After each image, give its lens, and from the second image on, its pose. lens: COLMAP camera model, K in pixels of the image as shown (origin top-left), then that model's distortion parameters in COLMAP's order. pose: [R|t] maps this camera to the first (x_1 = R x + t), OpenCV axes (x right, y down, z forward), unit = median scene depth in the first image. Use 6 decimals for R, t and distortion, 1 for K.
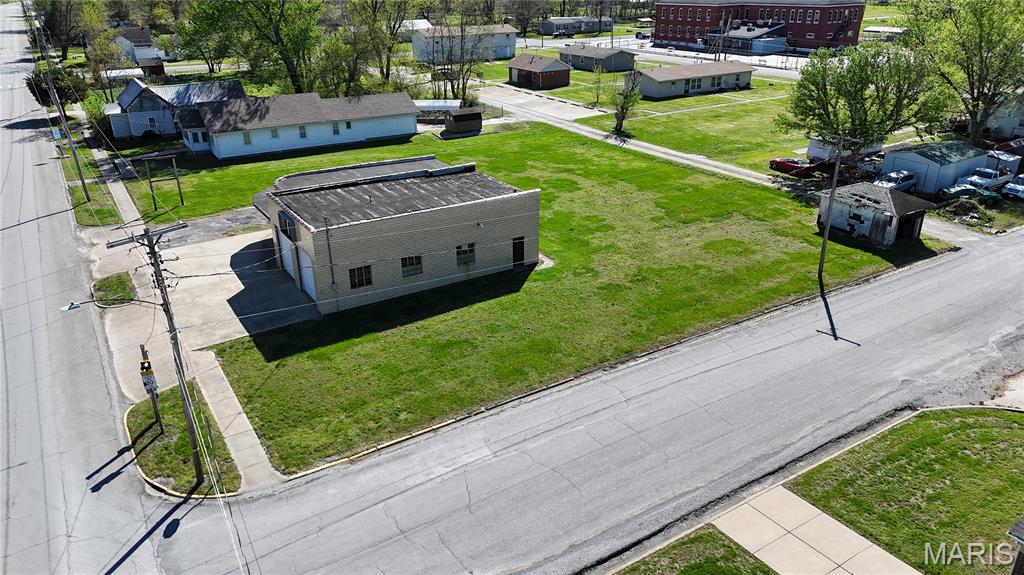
lens RADIAL K [[716.9, 0, 510.9], [0, 716.9, 284.4], [0, 0, 1]] dist [0.067931, -0.060687]
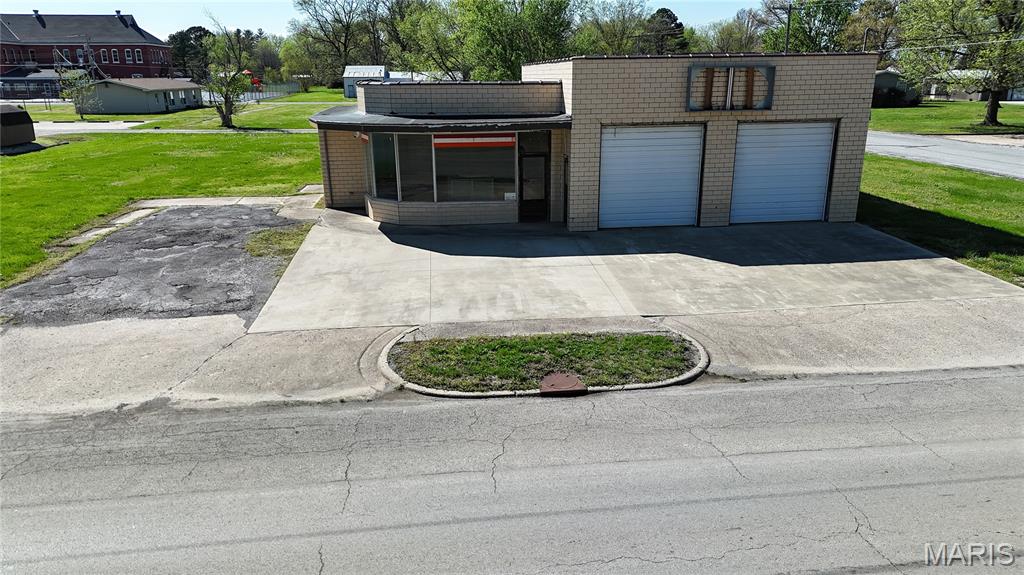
lens RADIAL K [[716.9, 0, 515.2], [0, 716.9, 286.7], [0, 0, 1]] dist [0.067931, -0.060687]
pose [[0.430641, -0.248818, 0.867547, -0.520827], [0.359768, 0.928899, 0.087830, -0.033091], [-0.827717, 0.274292, 0.489539, 0.571482]]
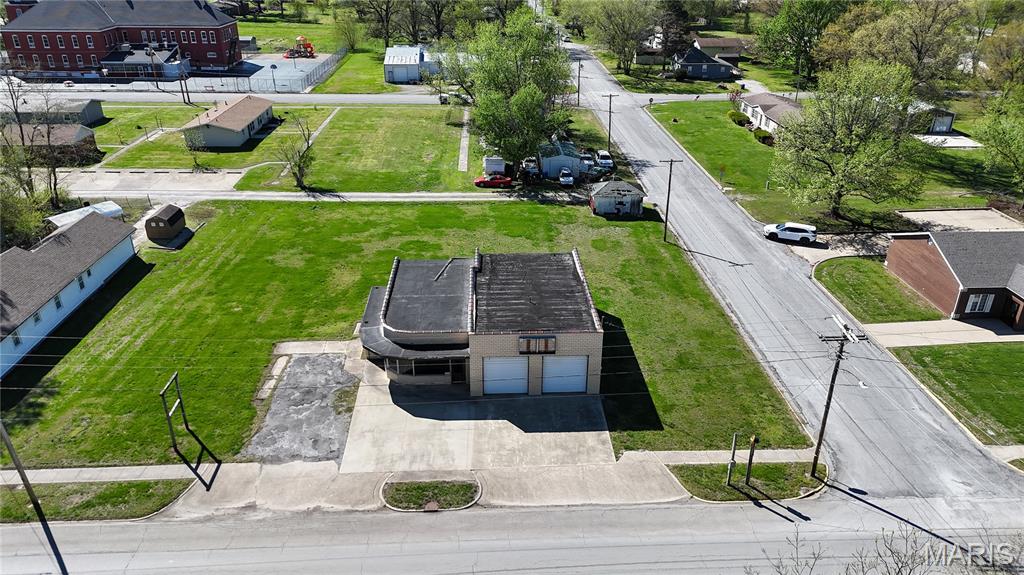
lens RADIAL K [[716.9, 0, 515.6], [0, 716.9, 287.1], [0, 0, 1]] dist [0.067931, -0.060687]
pose [[0.491303, -0.365708, 0.790493, -0.742150], [0.334987, 0.917110, 0.216087, -0.263436], [-0.803993, 0.158640, 0.573087, 0.227746]]
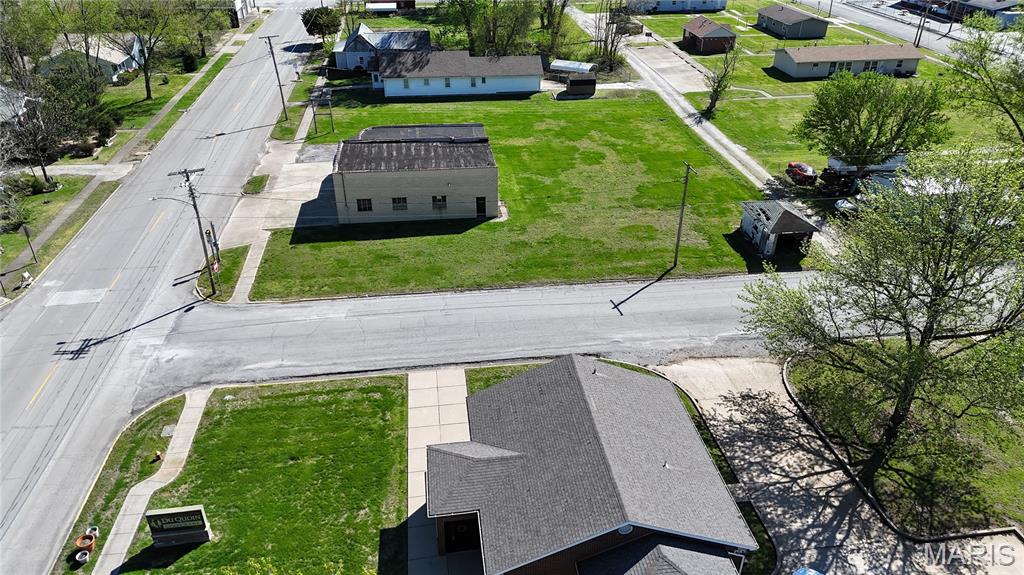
lens RADIAL K [[716.9, 0, 511.1], [0, 716.9, 286.4], [0, 0, 1]] dist [0.067931, -0.060687]
pose [[0.907109, 0.222605, -0.357211, 0.426075], [-0.177772, 0.971910, 0.154234, -0.084742], [0.381511, -0.076405, 0.921201, -0.223407]]
